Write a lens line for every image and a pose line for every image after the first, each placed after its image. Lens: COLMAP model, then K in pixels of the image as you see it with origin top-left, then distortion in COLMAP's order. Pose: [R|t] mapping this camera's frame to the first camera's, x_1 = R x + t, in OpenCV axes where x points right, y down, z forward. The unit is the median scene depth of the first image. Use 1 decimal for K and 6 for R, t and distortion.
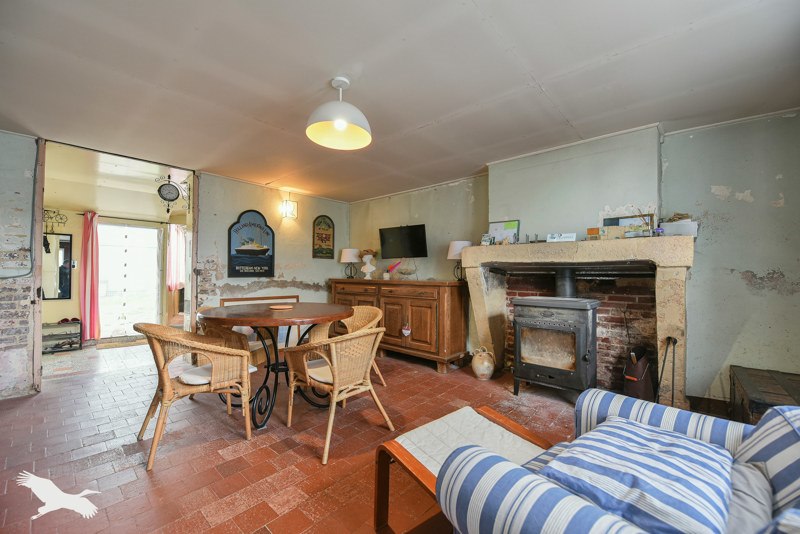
lens RADIAL K [[325.3, 0, 401.0], [0, 325.3, 269.1], [0, 0, 1]] dist [0.000463, -0.000027]
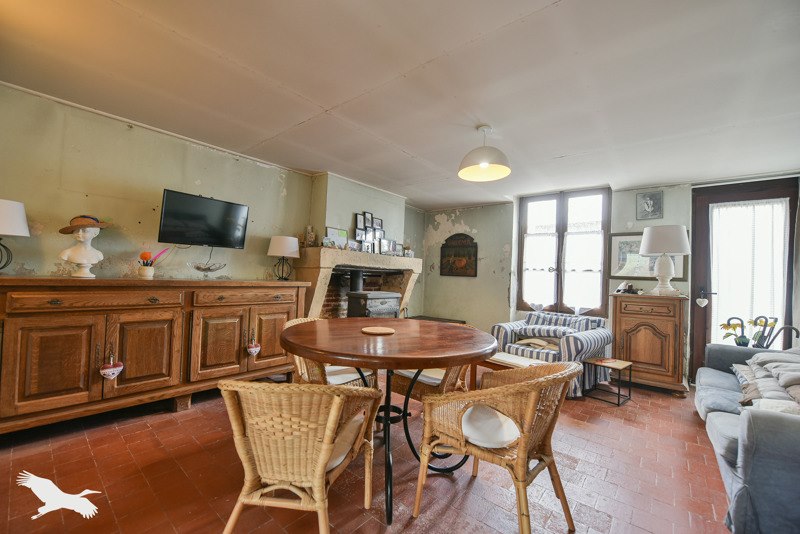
lens RADIAL K [[325.3, 0, 403.1], [0, 325.3, 268.6], [0, 0, 1]] dist [0.000463, -0.000027]
pose [[-0.041108, 0.015082, 0.999041, -0.853629], [-0.048854, 0.998660, -0.017086, 0.003162], [-0.997960, -0.049510, -0.040316, 0.809010]]
